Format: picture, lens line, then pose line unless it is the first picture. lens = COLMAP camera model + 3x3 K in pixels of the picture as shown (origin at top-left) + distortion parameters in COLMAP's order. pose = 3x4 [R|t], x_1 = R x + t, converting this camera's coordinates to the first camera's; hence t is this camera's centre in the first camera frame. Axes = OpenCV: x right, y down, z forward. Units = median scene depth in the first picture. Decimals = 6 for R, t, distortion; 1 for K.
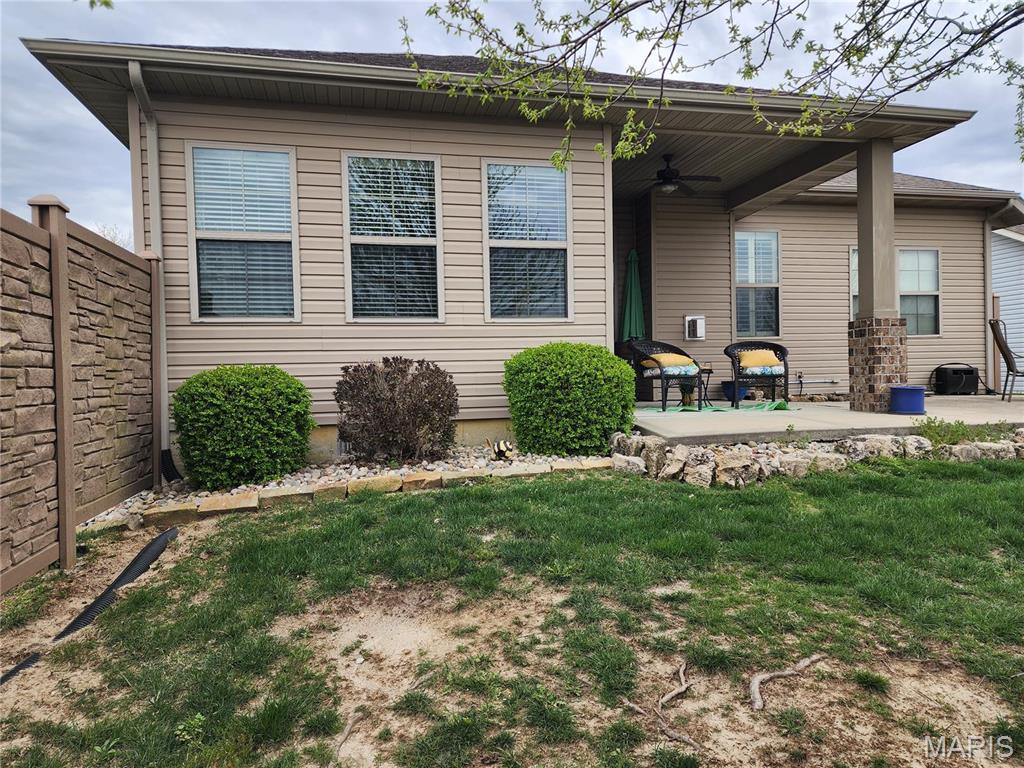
lens RADIAL K [[686.3, 0, 514.4], [0, 686.3, 380.1], [0, 0, 1]] dist [0.068781, -0.056219]
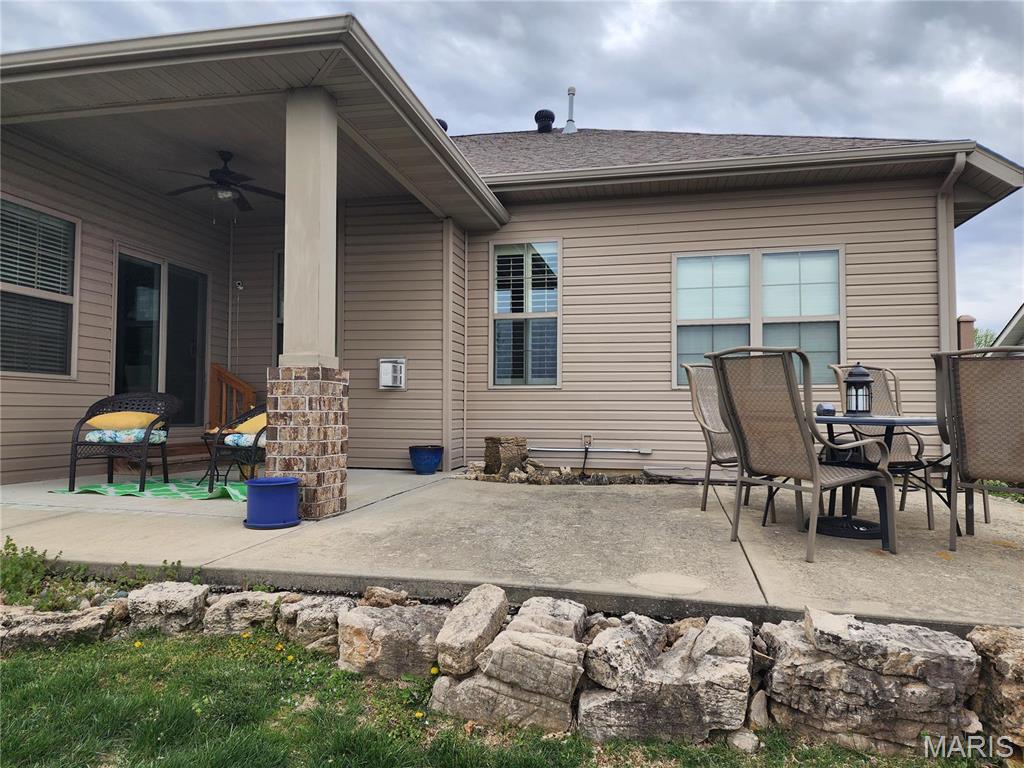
lens RADIAL K [[686.3, 0, 516.1], [0, 686.3, 387.0], [0, 0, 1]] dist [0.068781, -0.056219]
pose [[0.909897, 0.009404, -0.414728, 0.636209], [-0.026103, 0.999060, -0.034617, -0.035322], [0.414012, 0.042323, 0.909287, 0.334480]]
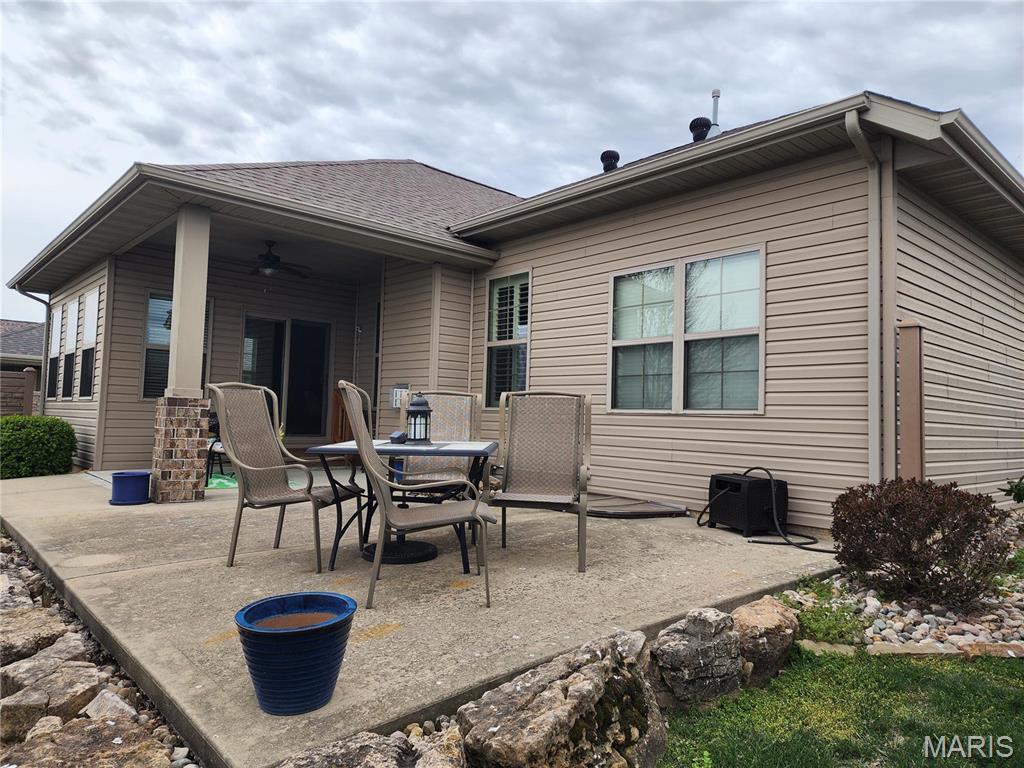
lens RADIAL K [[686.3, 0, 521.8], [0, 686.3, 382.2], [0, 0, 1]] dist [0.068781, -0.056219]
pose [[0.492955, -0.014285, -0.869938, 1.025128], [-0.043705, 0.998196, -0.041156, -0.059592], [0.868956, 0.058309, 0.491442, 0.624180]]
